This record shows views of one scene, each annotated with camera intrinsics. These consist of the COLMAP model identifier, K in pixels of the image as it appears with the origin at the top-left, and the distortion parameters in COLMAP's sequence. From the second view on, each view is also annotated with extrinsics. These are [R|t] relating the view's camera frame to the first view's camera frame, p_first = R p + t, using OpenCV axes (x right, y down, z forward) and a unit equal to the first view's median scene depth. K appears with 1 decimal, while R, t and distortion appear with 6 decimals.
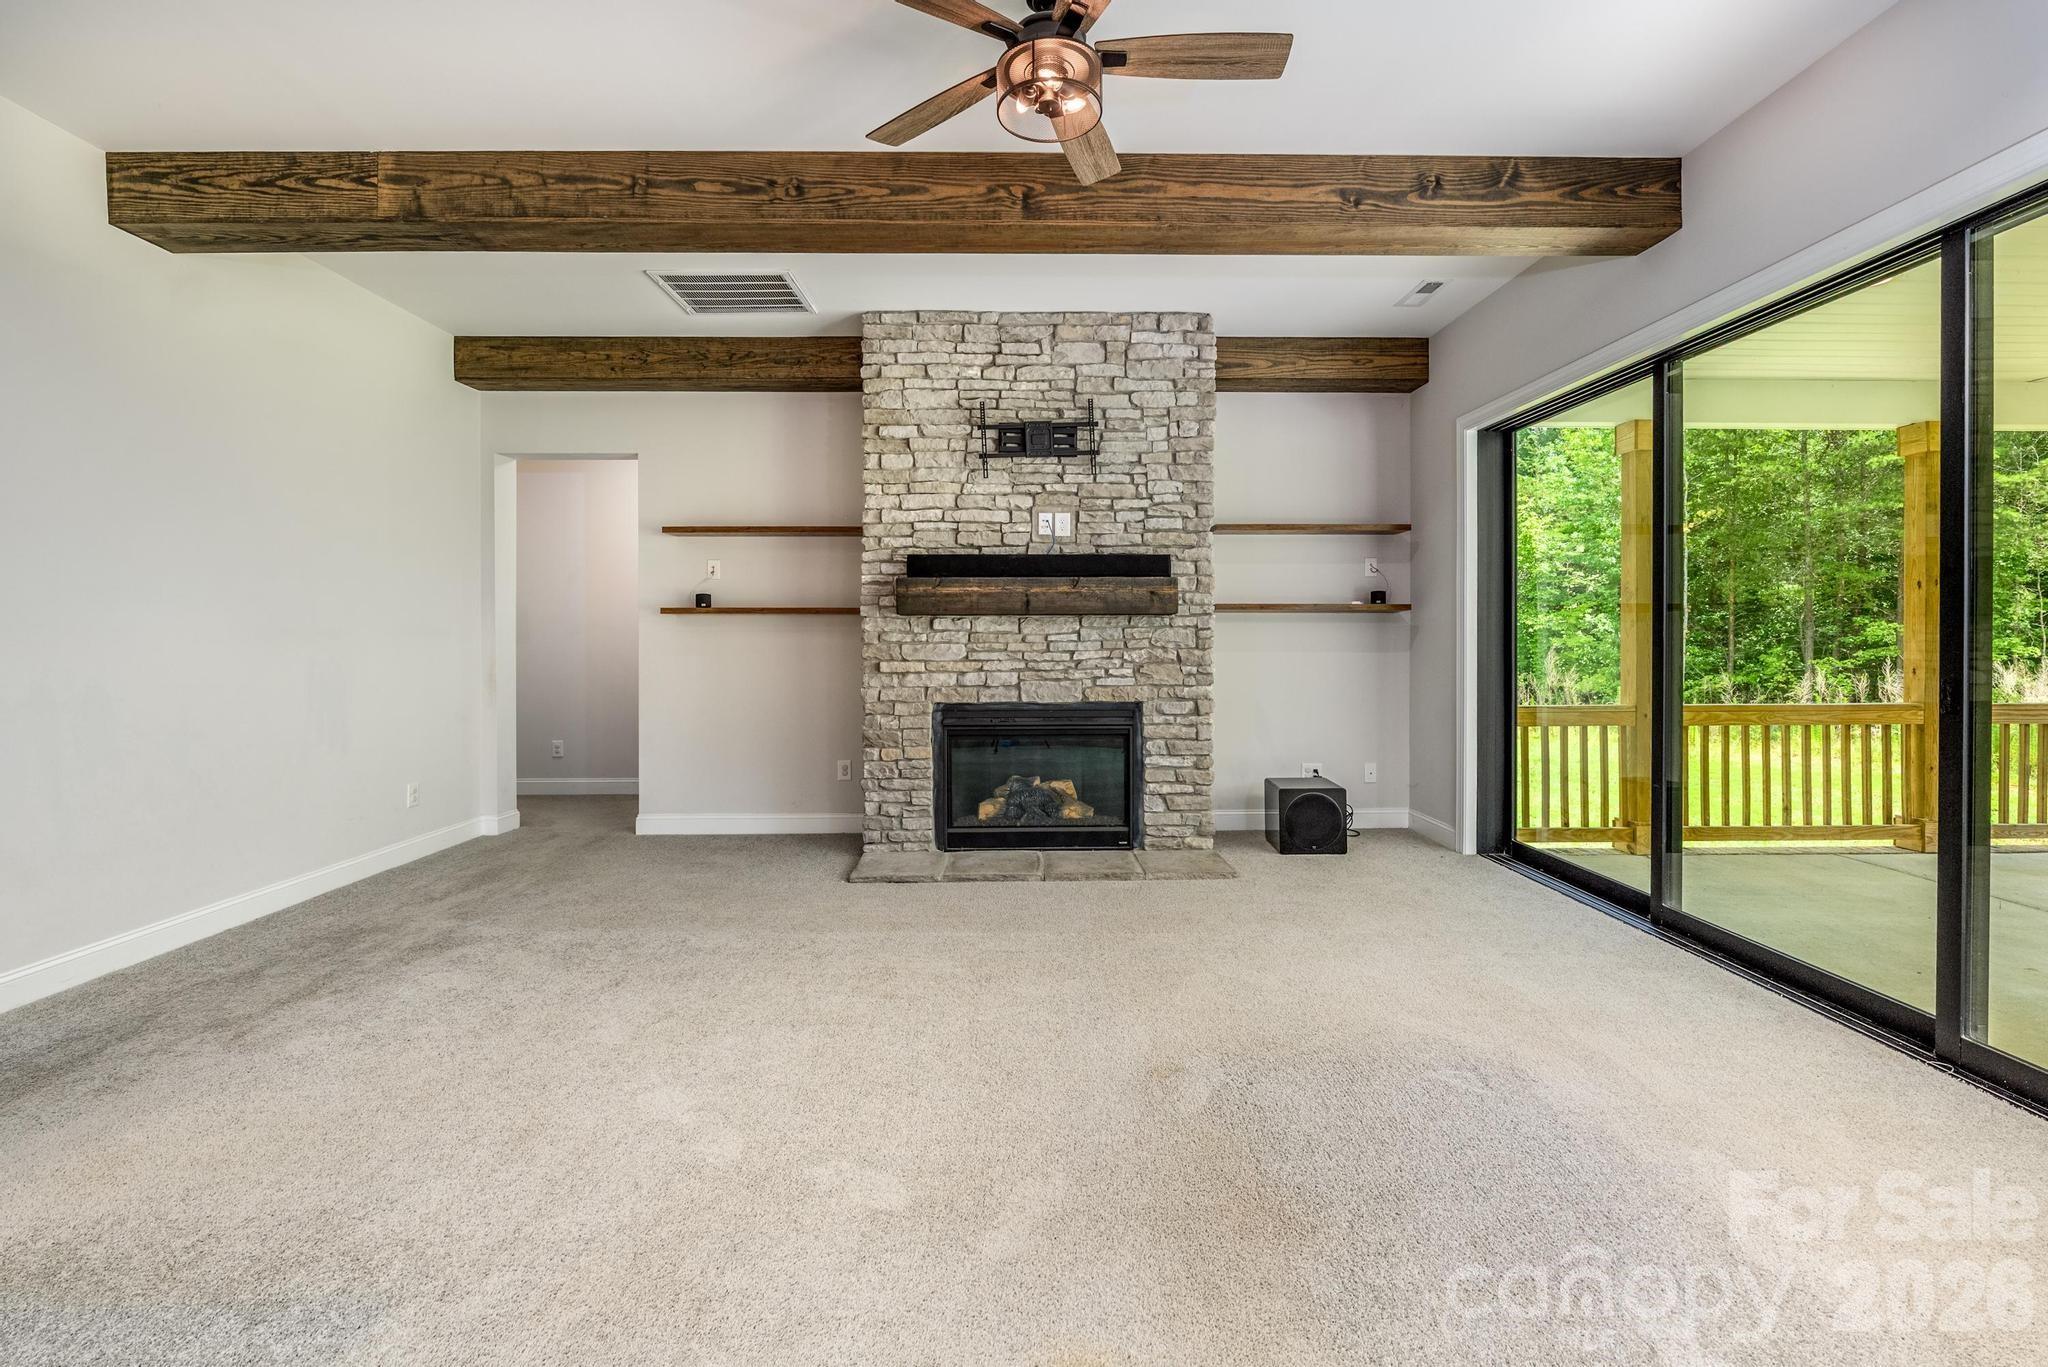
lens RADIAL K [[860.2, 0, 1027.1], [0, 860.2, 644.5], [0, 0, 1]] dist [-0.003820, -0.000154]
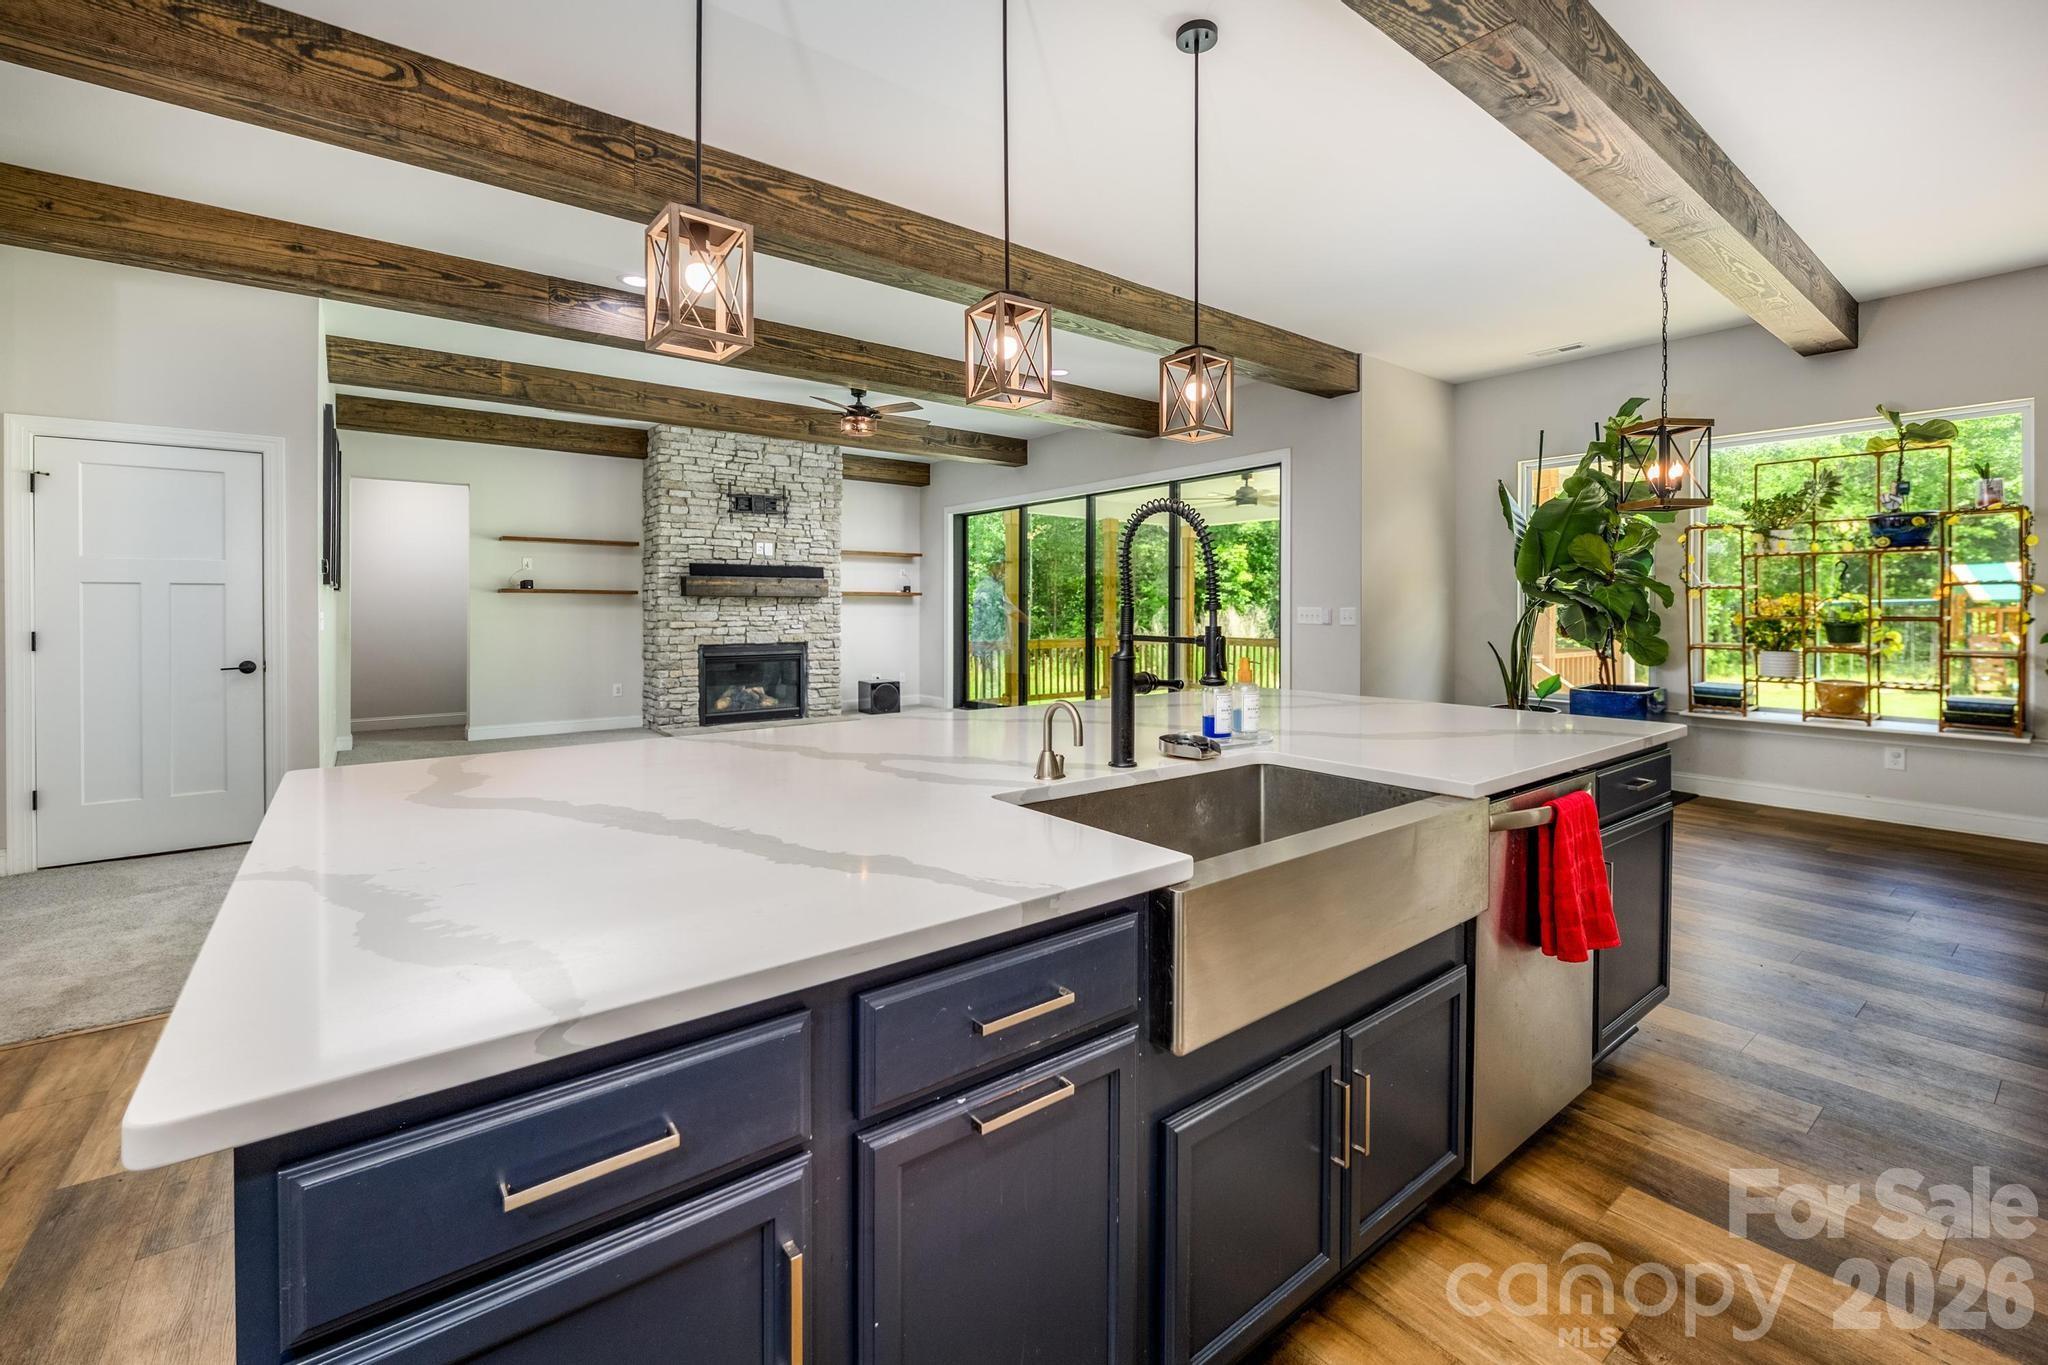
lens RADIAL K [[861.9, 0, 1020.8], [0, 861.9, 607.9], [0, 0, 1]] dist [-0.001919, -0.000088]
pose [[0.799548, 0.003283, 0.600594, -0.658025], [0.003112, 0.999949, -0.009609, 0.010430], [-0.600595, 0.009552, 0.799497, -0.859974]]
